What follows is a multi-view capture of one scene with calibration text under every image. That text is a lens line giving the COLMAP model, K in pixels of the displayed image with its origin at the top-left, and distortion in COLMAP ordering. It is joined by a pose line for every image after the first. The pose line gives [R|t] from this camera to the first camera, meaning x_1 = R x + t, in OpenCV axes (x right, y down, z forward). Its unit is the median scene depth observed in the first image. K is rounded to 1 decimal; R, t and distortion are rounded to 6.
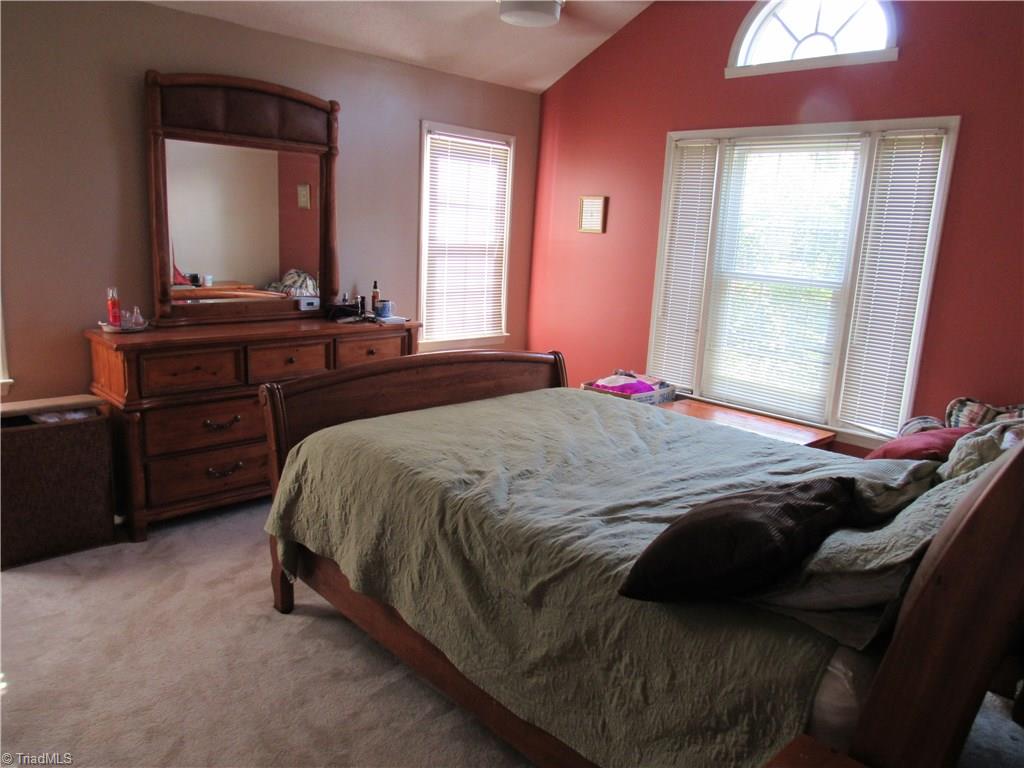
lens RADIAL K [[731.5, 0, 511.4], [0, 731.5, 382.5], [0, 0, 1]] dist [-0.024135, 0.005740]
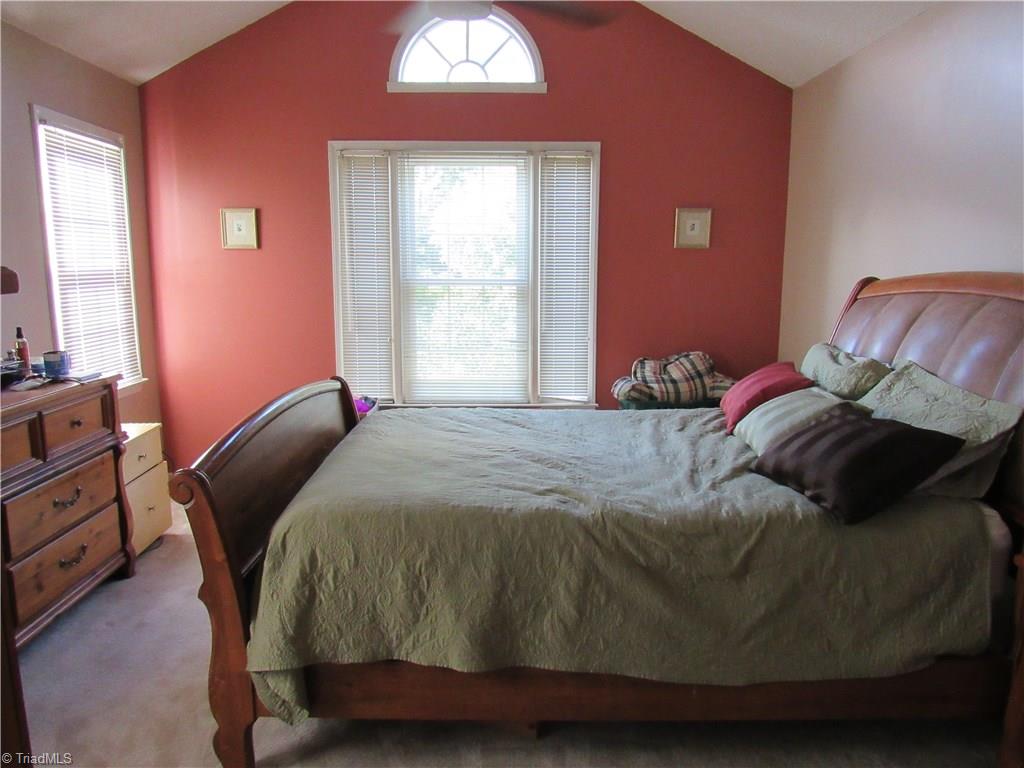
lens RADIAL K [[731.5, 0, 510.8], [0, 731.5, 386.4], [0, 0, 1]] dist [-0.024135, 0.005740]
pose [[0.688947, -0.169941, 0.704608, -0.464235], [0.183924, 0.981296, 0.056838, -0.046139], [-0.701088, 0.090436, 0.707317, 0.232441]]
